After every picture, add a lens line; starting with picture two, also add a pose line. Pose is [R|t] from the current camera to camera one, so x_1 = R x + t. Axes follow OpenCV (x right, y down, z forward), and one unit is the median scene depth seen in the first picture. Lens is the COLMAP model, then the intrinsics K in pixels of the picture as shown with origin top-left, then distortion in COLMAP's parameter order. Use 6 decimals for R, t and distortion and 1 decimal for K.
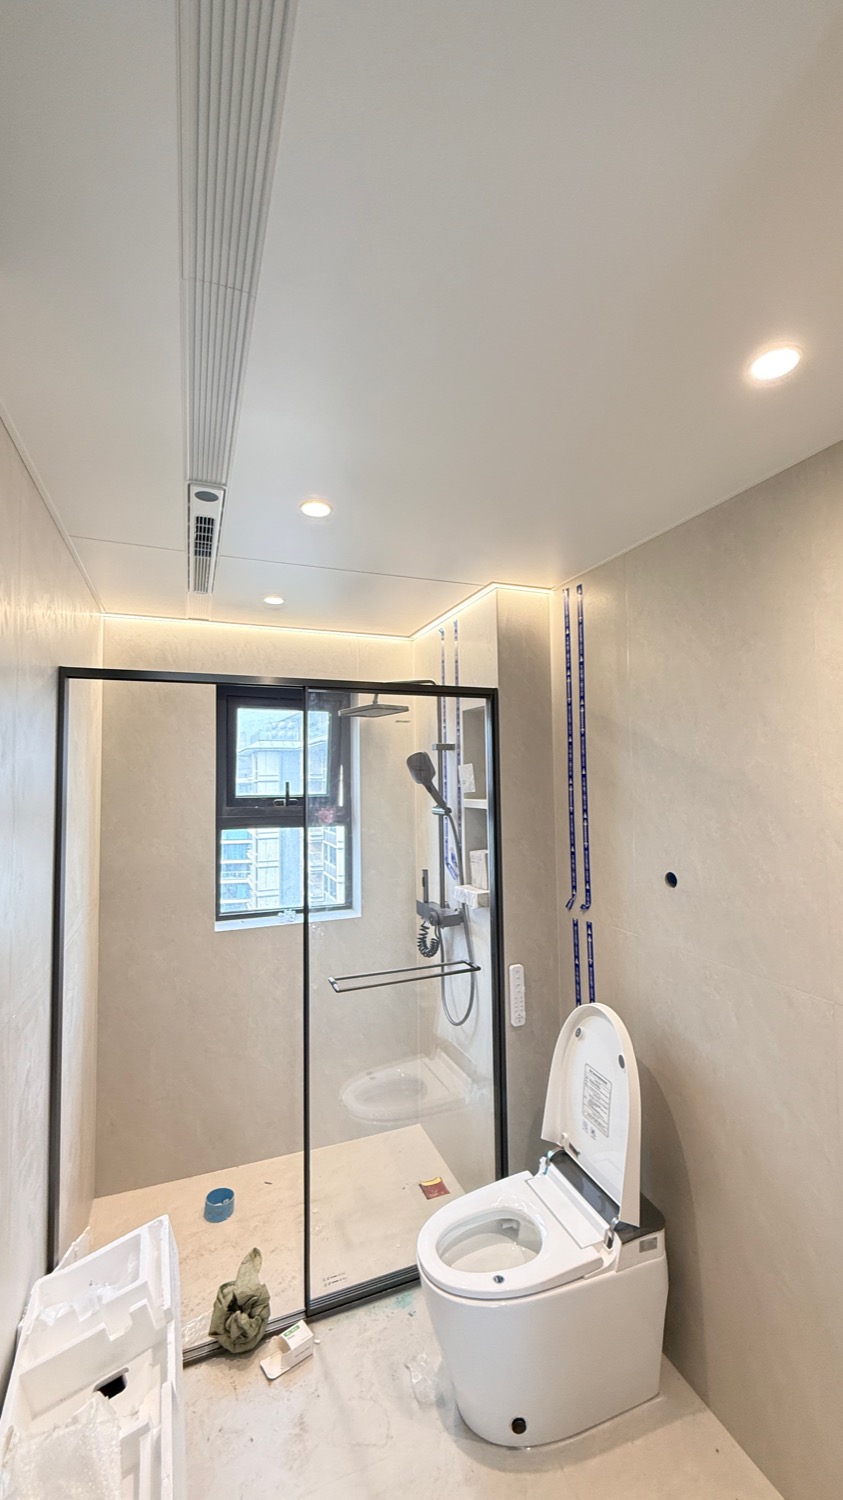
lens RADIAL K [[592.2, 0, 415.1], [0, 592.2, 746.5], [0, 0, 1]] dist [-0.000540, -0.000143]
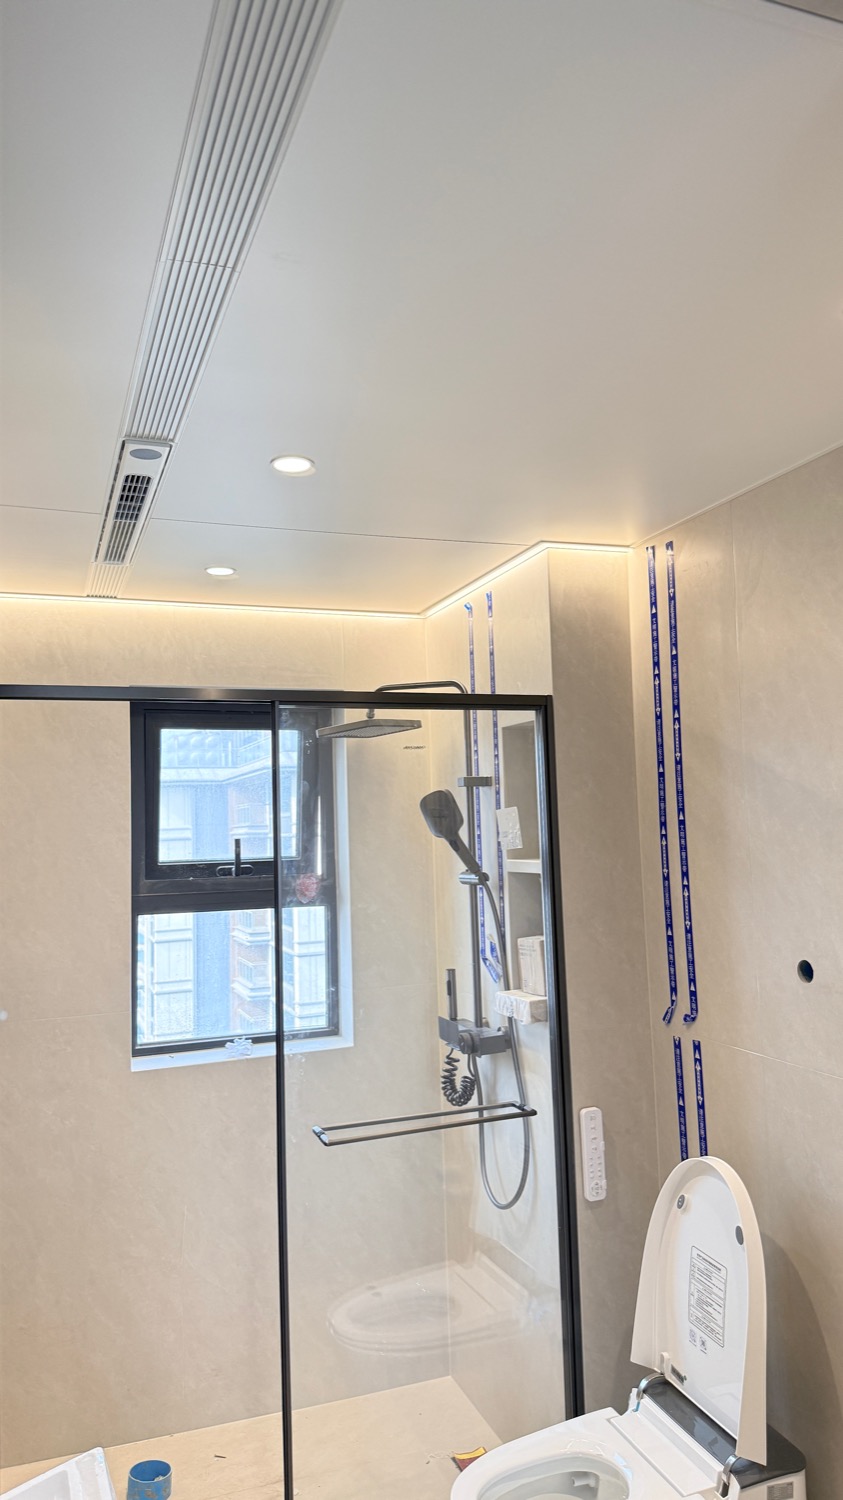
lens RADIAL K [[1053.0, 0, 426.3], [0, 1053.0, 741.4], [0, 0, 1]] dist [0.055013, -0.012530]
pose [[0.999830, -0.018398, -0.001366, -0.004750], [0.018350, 0.999403, -0.029288, -0.012639], [0.001904, 0.029258, 0.999570, -0.208846]]
